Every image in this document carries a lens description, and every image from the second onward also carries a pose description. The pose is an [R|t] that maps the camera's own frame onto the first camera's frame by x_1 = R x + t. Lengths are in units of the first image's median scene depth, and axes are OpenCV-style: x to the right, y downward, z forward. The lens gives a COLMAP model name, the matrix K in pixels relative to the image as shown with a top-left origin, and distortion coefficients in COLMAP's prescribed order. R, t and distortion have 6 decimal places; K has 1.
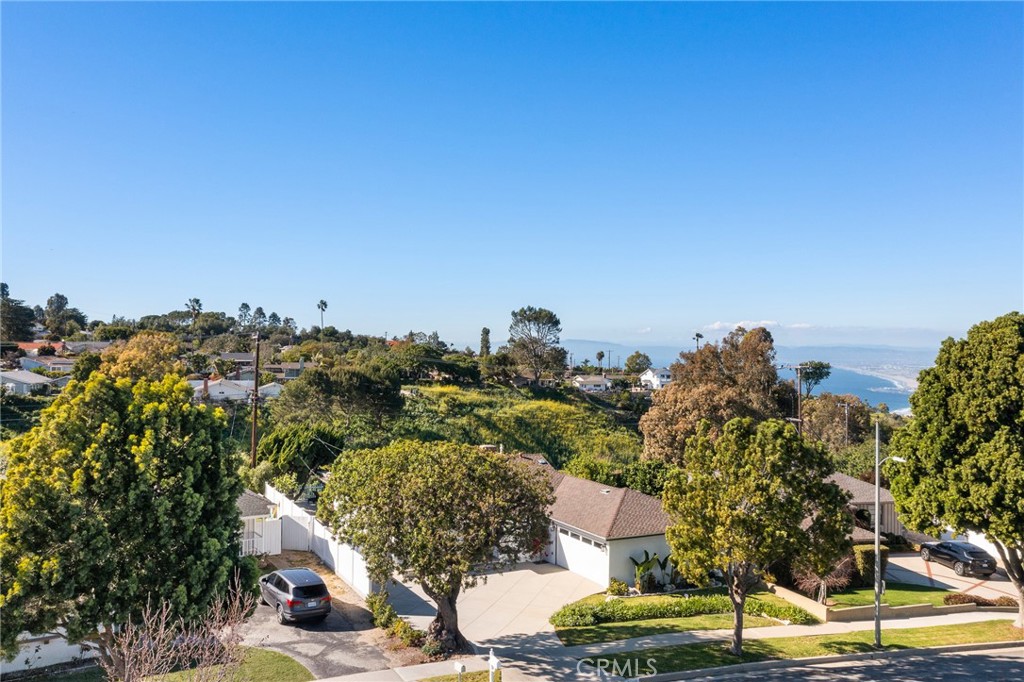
lens RADIAL K [[827.8, 0, 505.6], [0, 827.8, 342.7], [0, 0, 1]] dist [-0.014783, 0.013361]
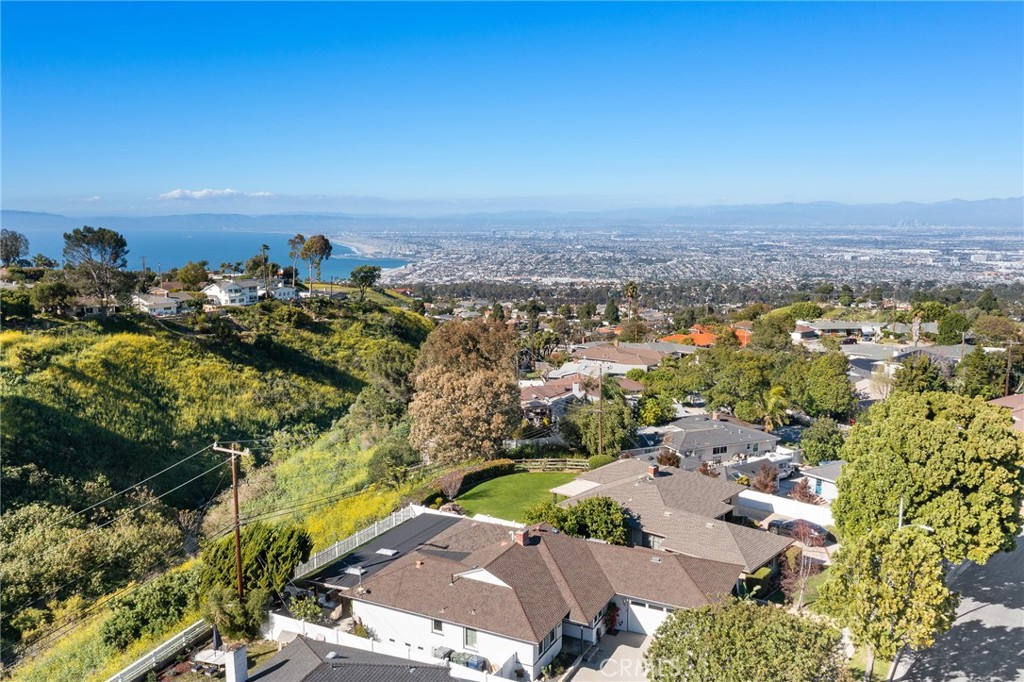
lens RADIAL K [[827.8, 0, 512.0], [0, 827.8, 337.9], [0, 0, 1]] dist [-0.014783, 0.013361]
pose [[0.820644, -0.095966, 0.563324, -0.106775], [0.015827, 0.989236, 0.145467, -0.048386], [-0.571221, -0.110461, 0.813330, 0.029689]]
